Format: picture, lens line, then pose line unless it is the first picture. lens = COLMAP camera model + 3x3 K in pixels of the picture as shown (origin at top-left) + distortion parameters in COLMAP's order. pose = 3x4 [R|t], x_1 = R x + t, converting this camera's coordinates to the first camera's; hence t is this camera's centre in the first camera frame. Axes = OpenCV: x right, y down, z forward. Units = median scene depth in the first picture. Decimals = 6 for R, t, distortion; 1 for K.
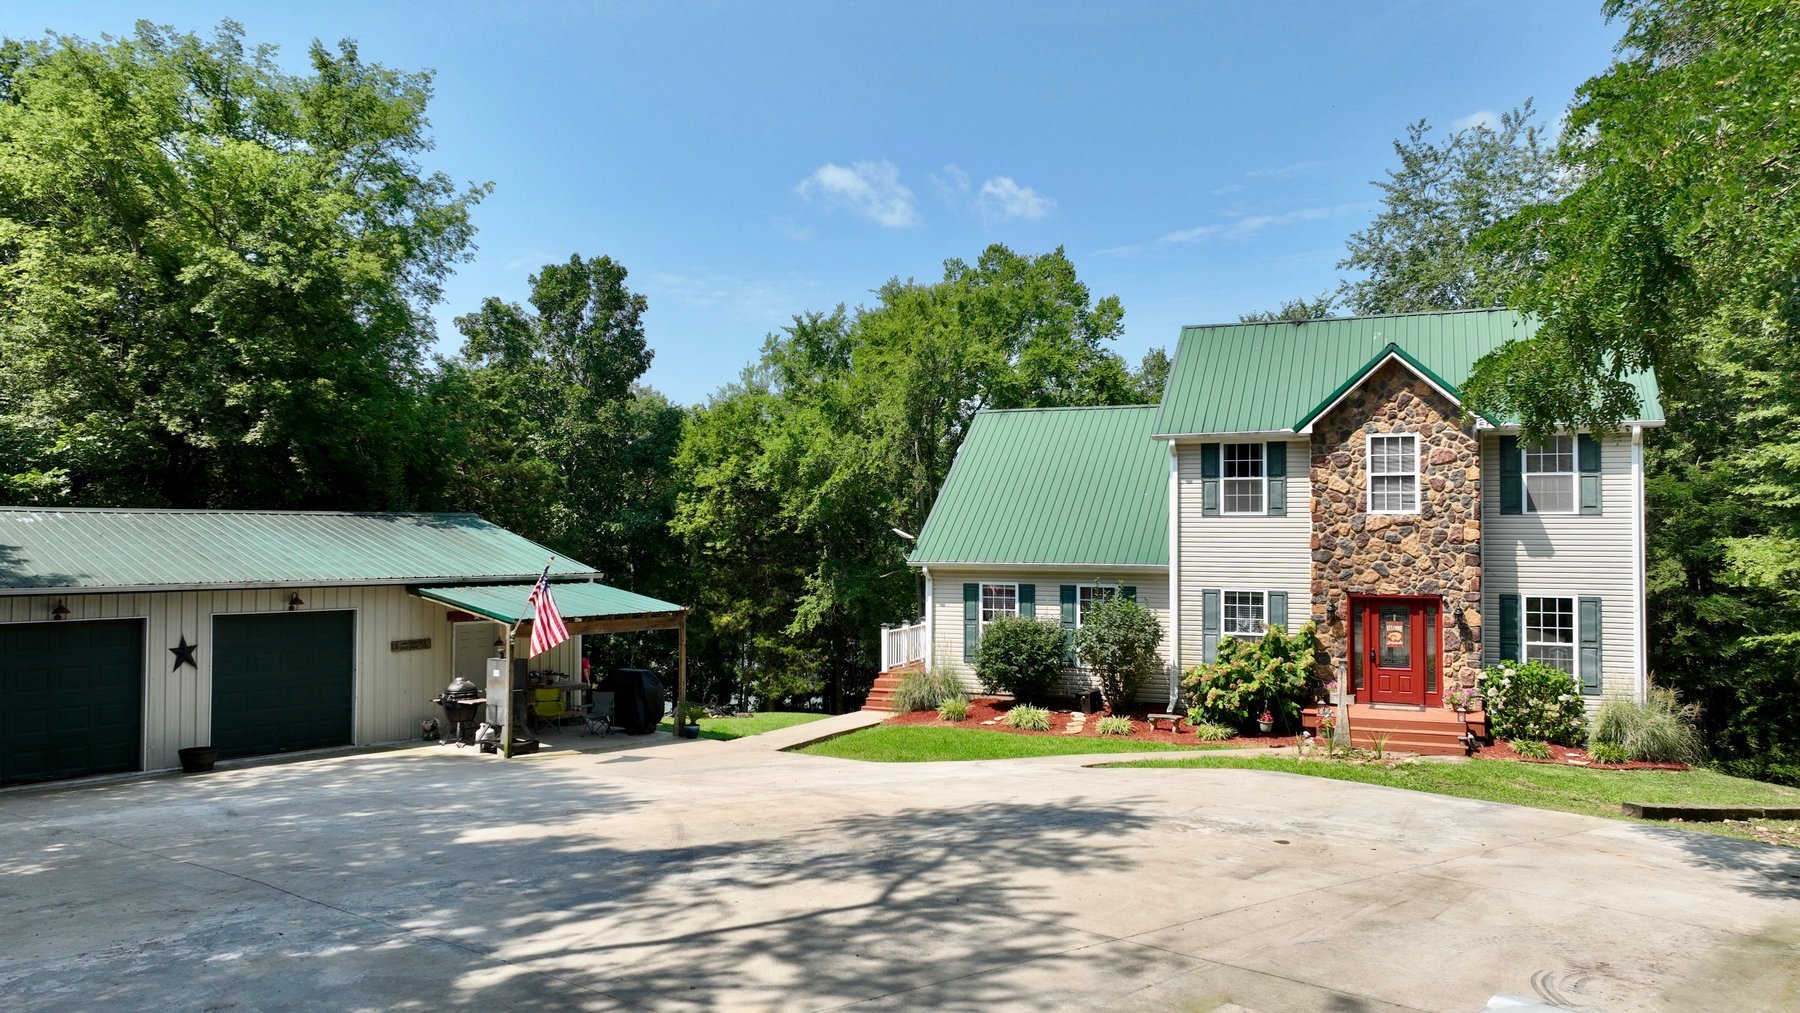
lens RADIAL K [[1267.1, 0, 904.5], [0, 1267.1, 509.4], [0, 0, 1]] dist [0.002899, 0.011190]
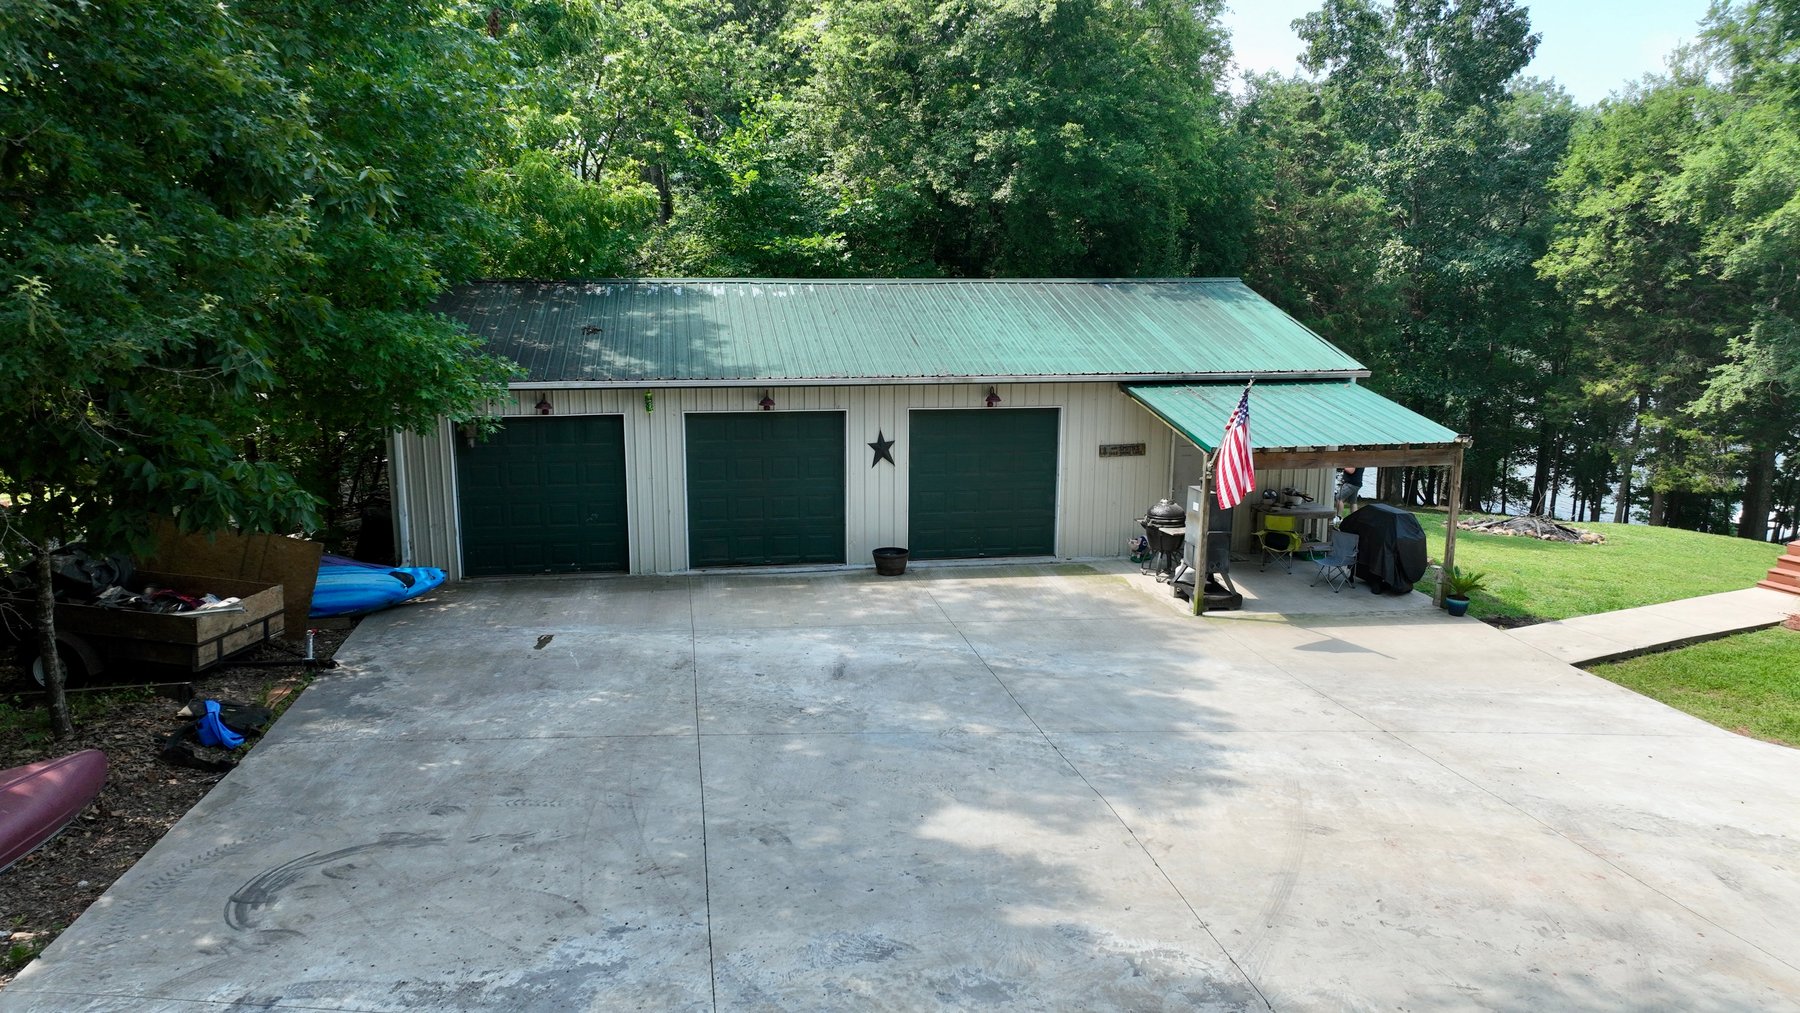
lens RADIAL K [[1267.1, 0, 903.0], [0, 1267.1, 510.7], [0, 0, 1]] dist [0.002899, 0.011190]
pose [[0.782521, 0.133433, -0.608158, 0.018371], [0.009236, 0.974171, 0.225623, -0.040649], [0.622555, -0.182172, 0.761077, 0.210484]]
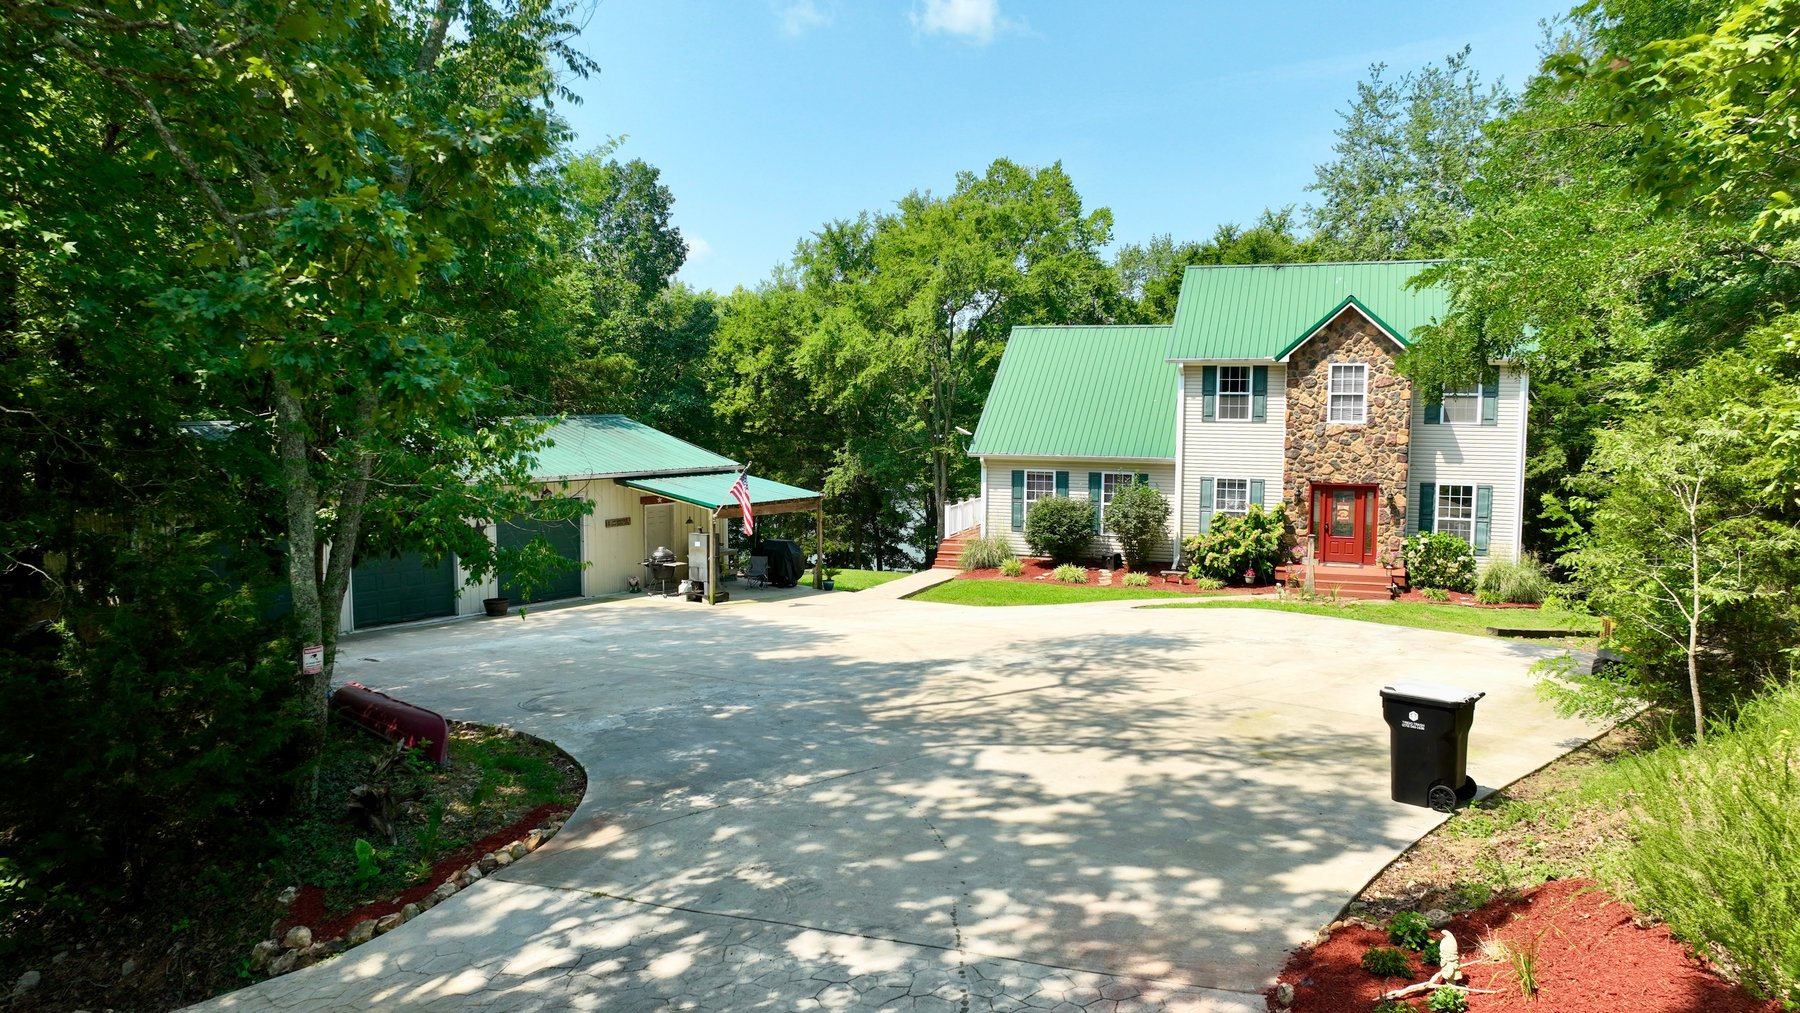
lens RADIAL K [[1267.1, 0, 893.1], [0, 1267.1, 509.4], [0, 0, 1]] dist [0.002899, 0.011190]
pose [[0.999229, -0.002653, 0.039181, -0.128569], [-0.001874, 0.993359, 0.115041, -0.051739], [-0.039226, -0.115025, 0.992588, -0.284580]]
